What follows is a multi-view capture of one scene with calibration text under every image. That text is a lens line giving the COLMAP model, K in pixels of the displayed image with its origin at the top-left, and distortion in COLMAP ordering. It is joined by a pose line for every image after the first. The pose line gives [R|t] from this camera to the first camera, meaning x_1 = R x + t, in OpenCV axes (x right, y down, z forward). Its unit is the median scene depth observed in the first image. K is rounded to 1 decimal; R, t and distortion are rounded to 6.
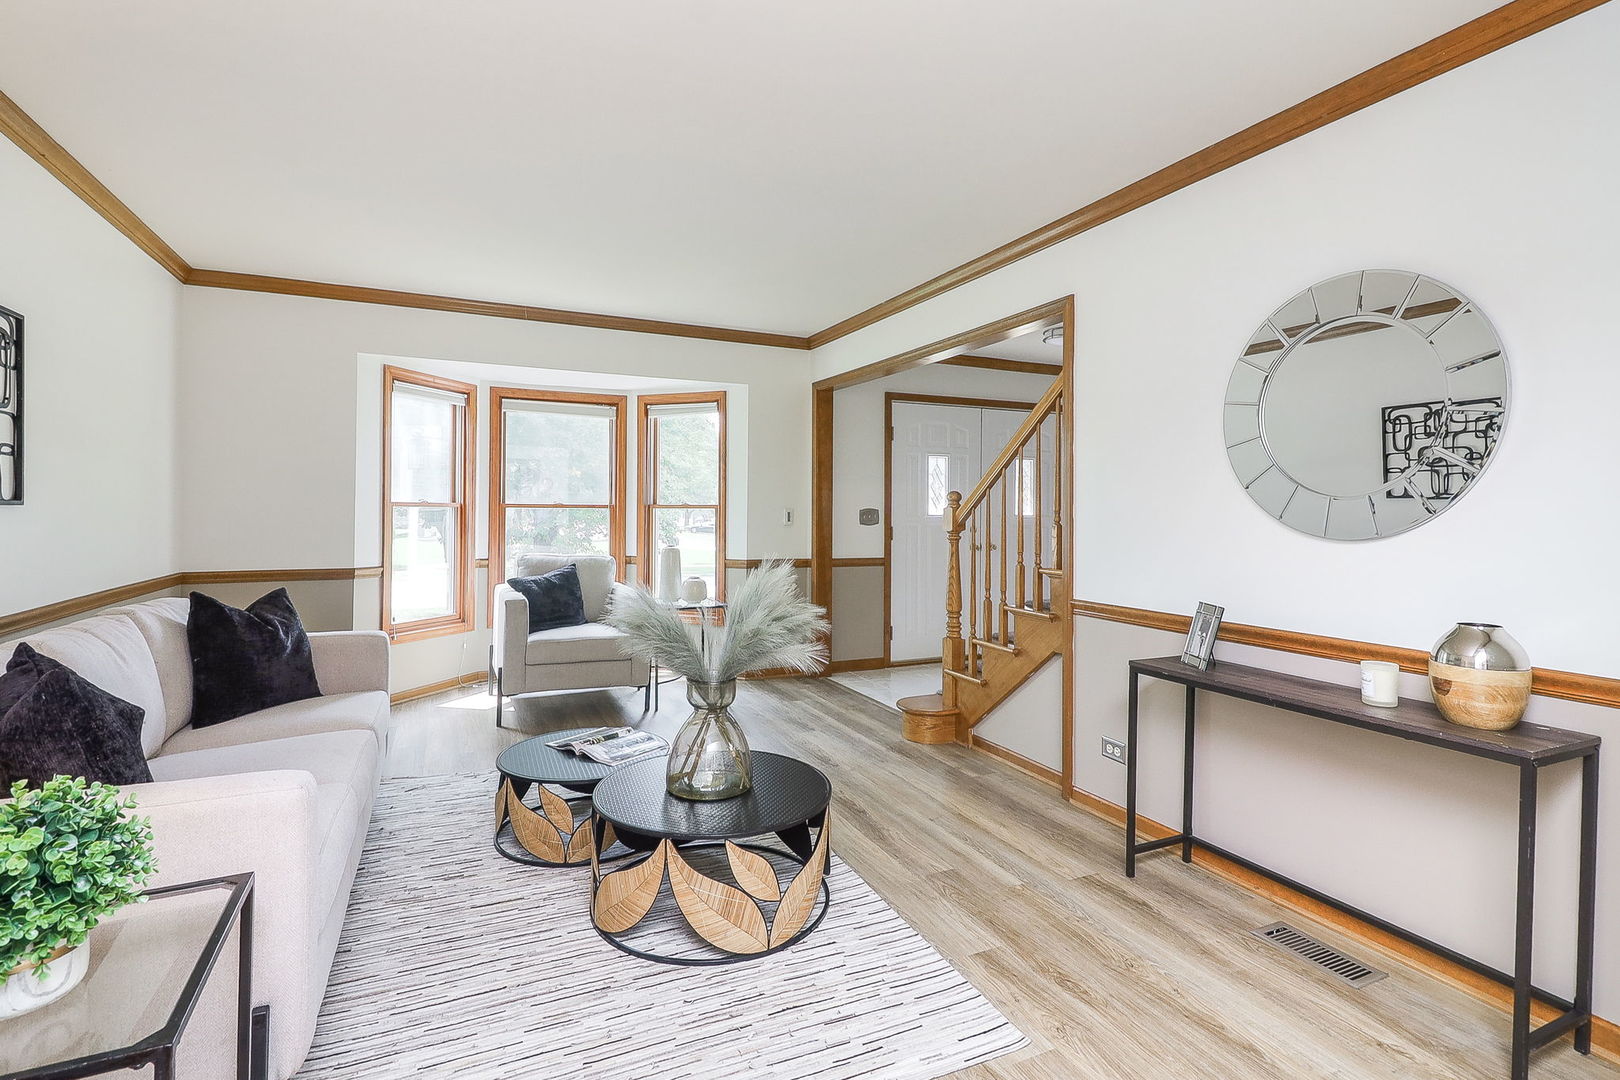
lens RADIAL K [[758.7, 0, 802.8], [0, 758.7, 516.6], [0, 0, 1]] dist [0.000057, -0.001274]
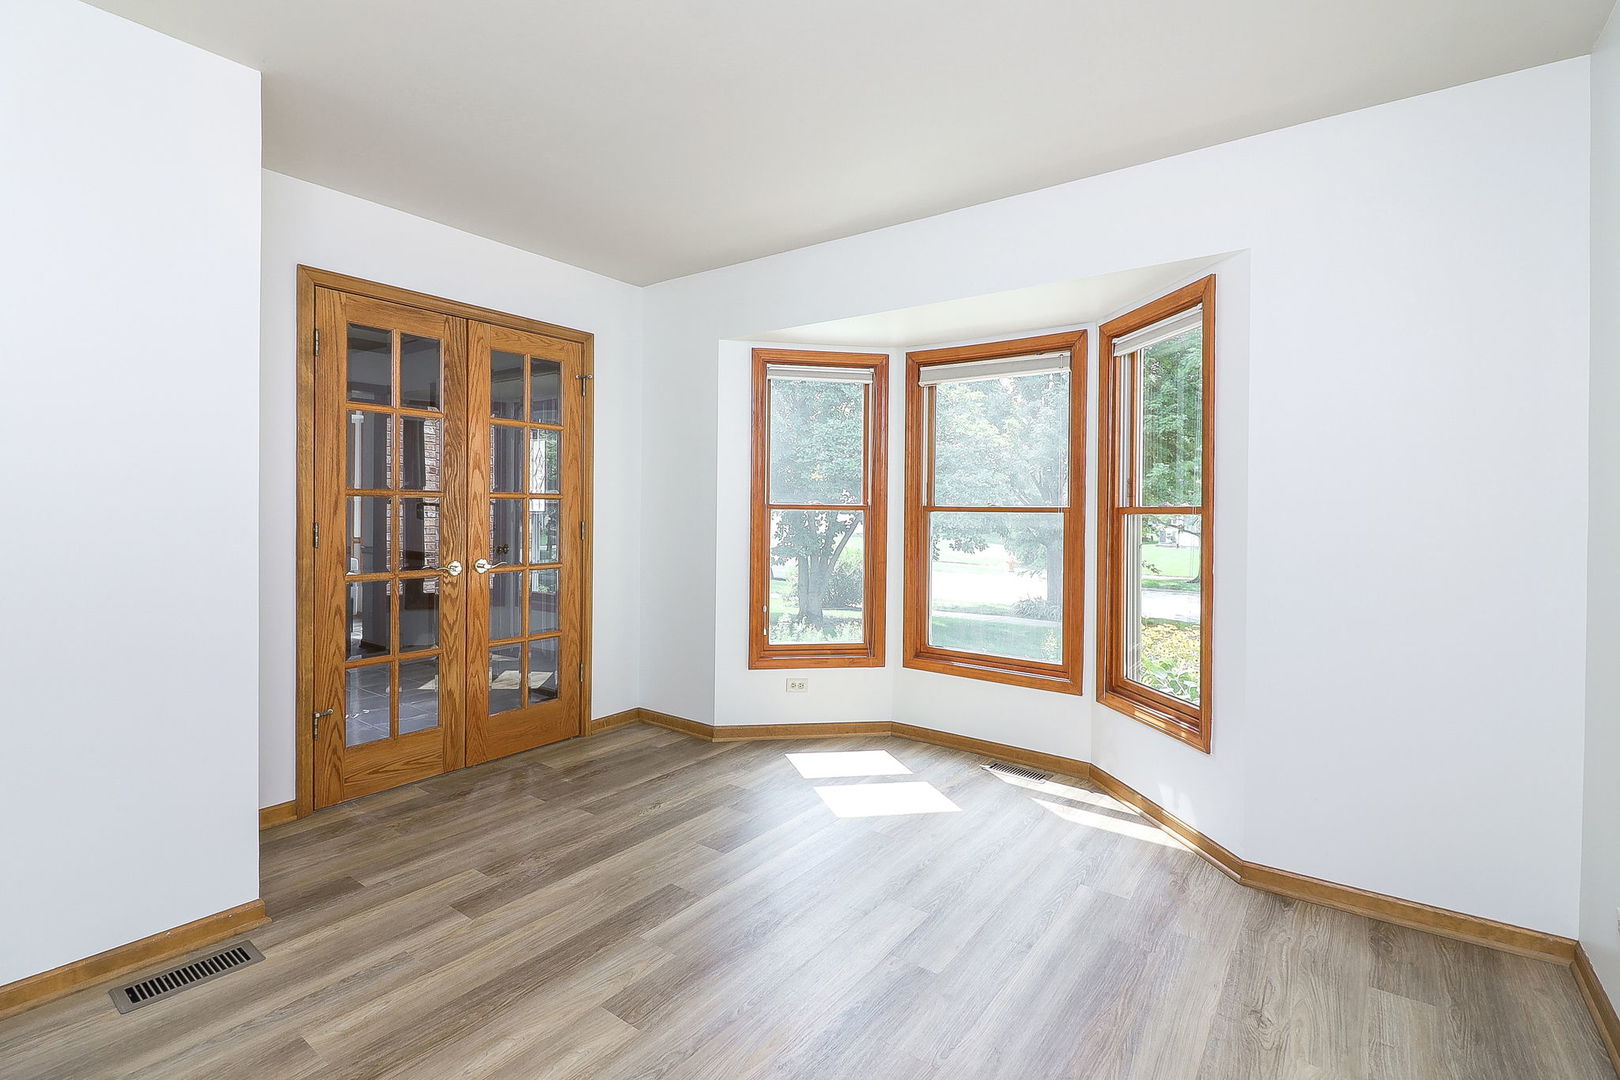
lens RADIAL K [[758.7, 0, 802.8], [0, 758.7, 516.6], [0, 0, 1]] dist [0.000057, -0.001274]
pose [[0.473983, 0.013933, -0.880424, 0.218979], [-0.019568, 0.999795, 0.005287, -0.008304], [0.880317, 0.014722, 0.474158, 0.561186]]
